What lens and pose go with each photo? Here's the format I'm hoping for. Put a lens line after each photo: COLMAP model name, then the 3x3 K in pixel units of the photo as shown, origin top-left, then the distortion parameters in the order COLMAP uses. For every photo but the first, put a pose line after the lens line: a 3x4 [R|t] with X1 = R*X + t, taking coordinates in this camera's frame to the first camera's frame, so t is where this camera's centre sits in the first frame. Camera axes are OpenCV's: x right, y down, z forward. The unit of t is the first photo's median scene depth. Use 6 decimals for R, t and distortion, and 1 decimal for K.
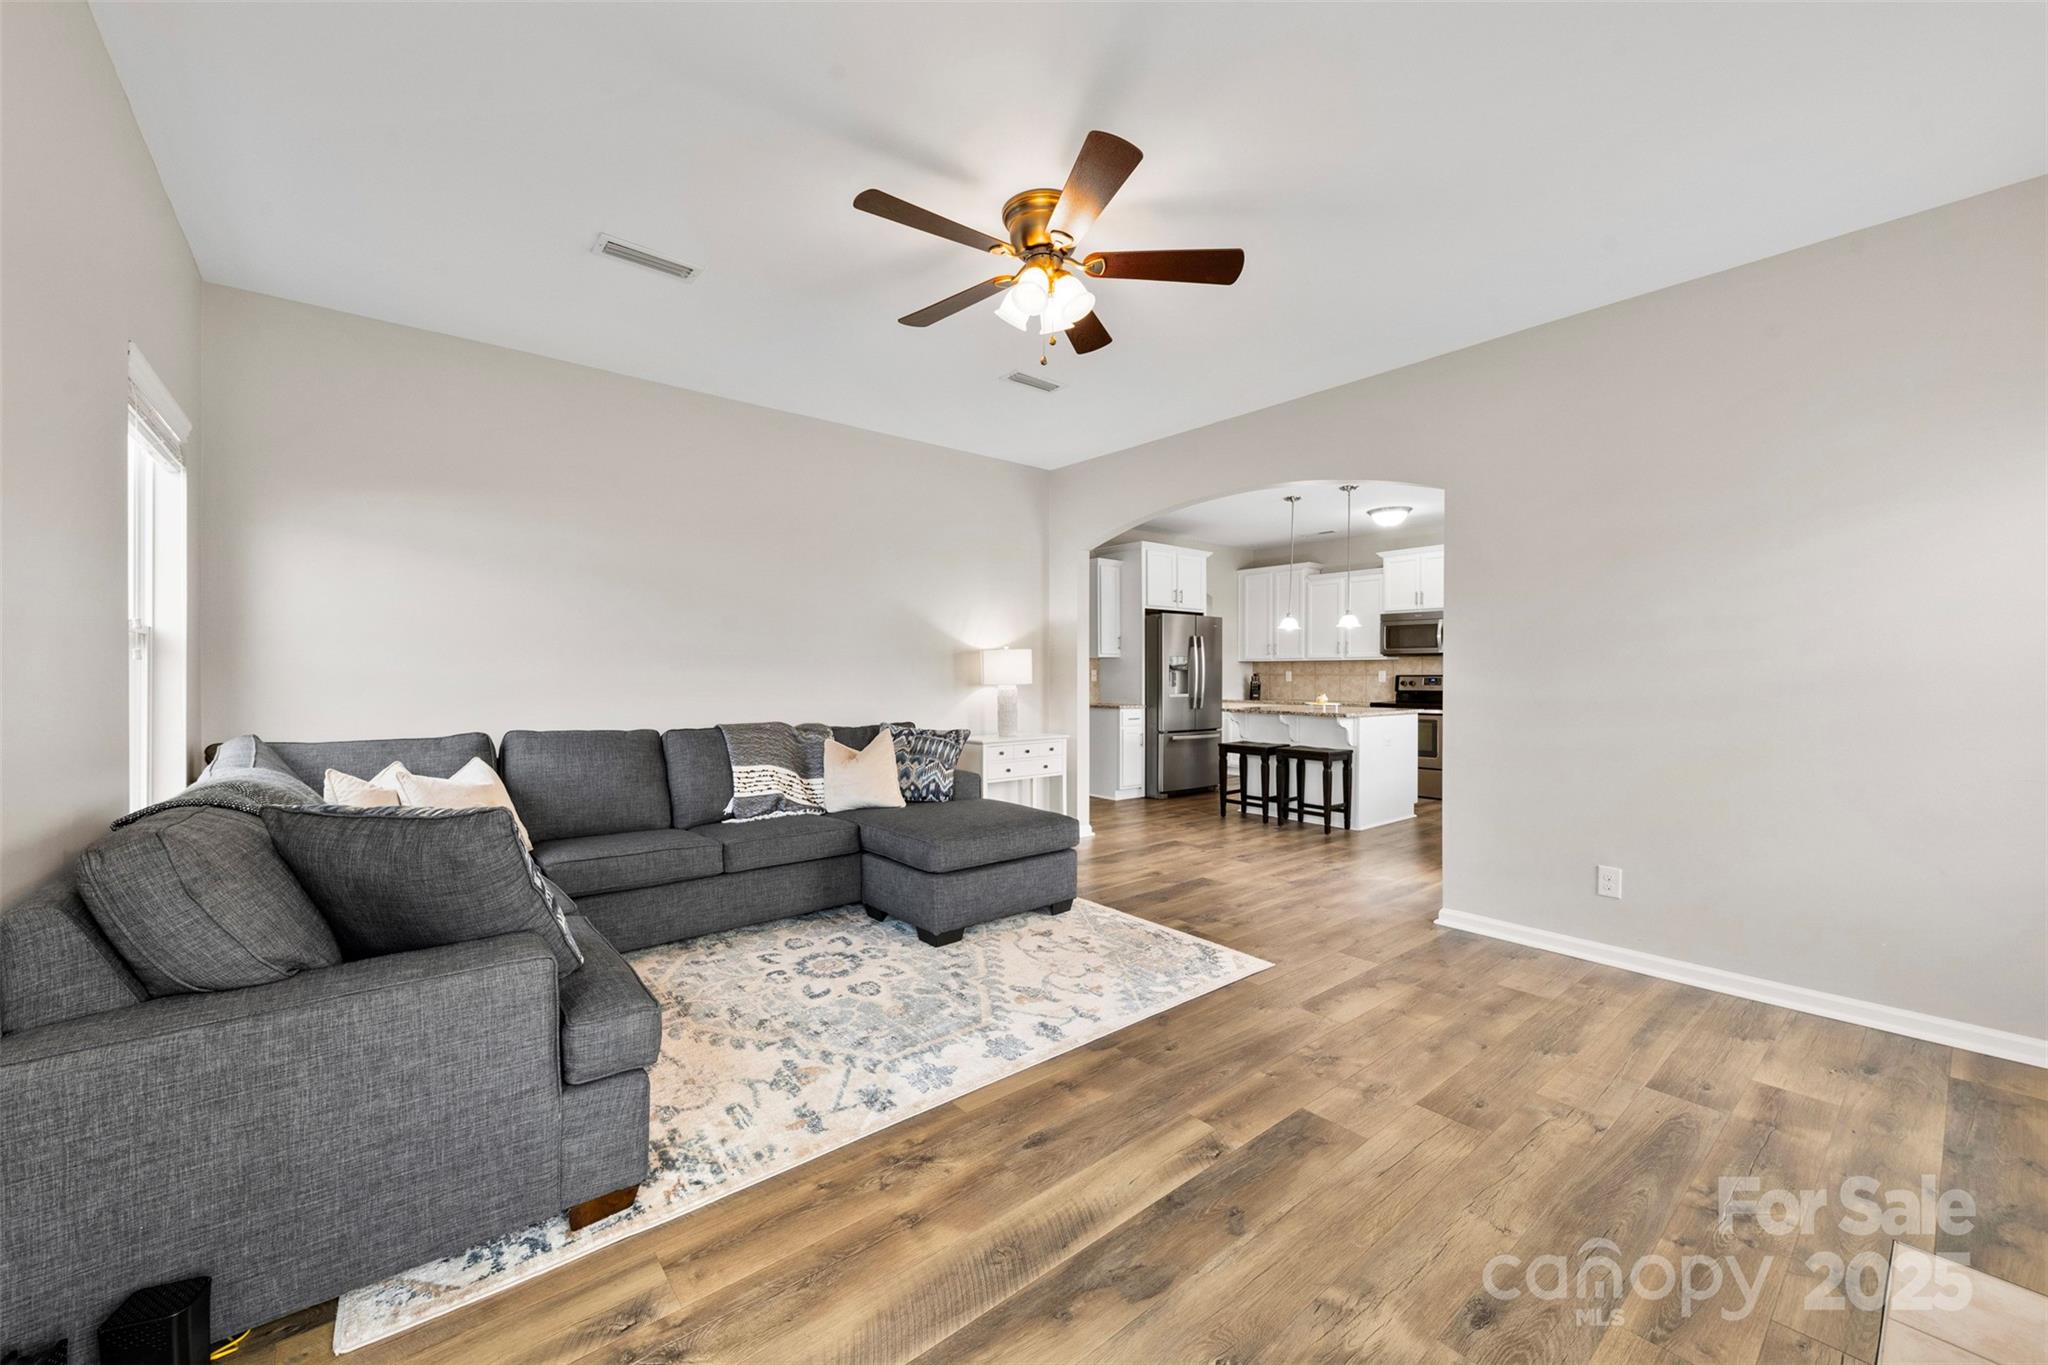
lens RADIAL K [[787.2, 0, 1032.5], [0, 787.2, 681.3], [0, 0, 1]] dist [0.010459, -0.001720]
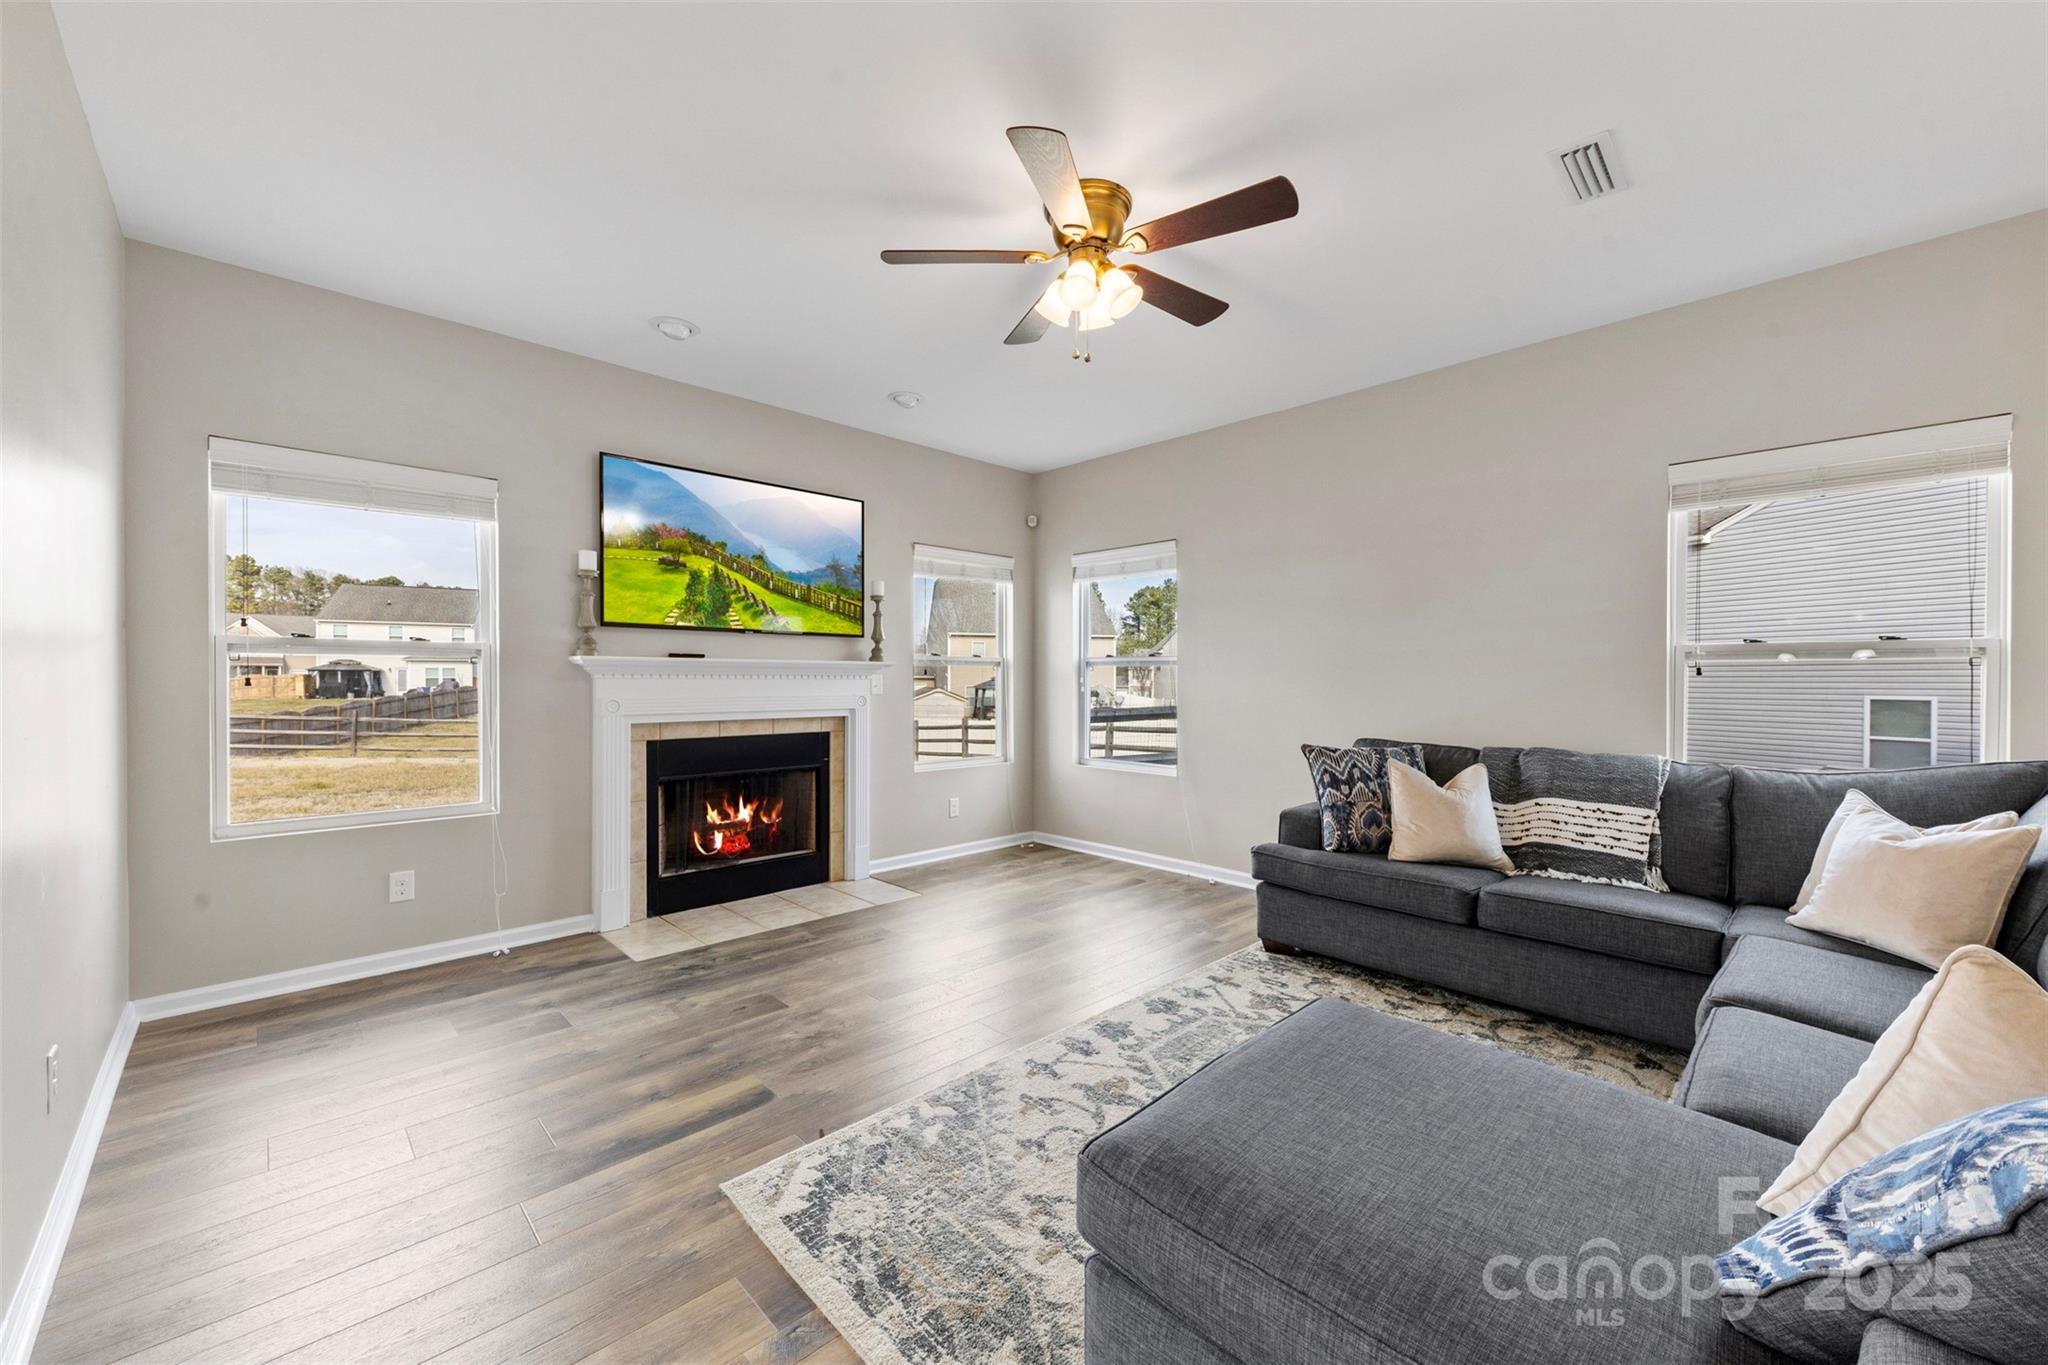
lens RADIAL K [[787.2, 0, 1019.0], [0, 787.2, 672.1], [0, 0, 1]] dist [0.010459, -0.001720]
pose [[-0.998435, -0.004576, -0.055731, 0.153567], [-0.004812, 0.999980, 0.004099, -0.028160], [0.055711, 0.004361, -0.998437, 2.005319]]
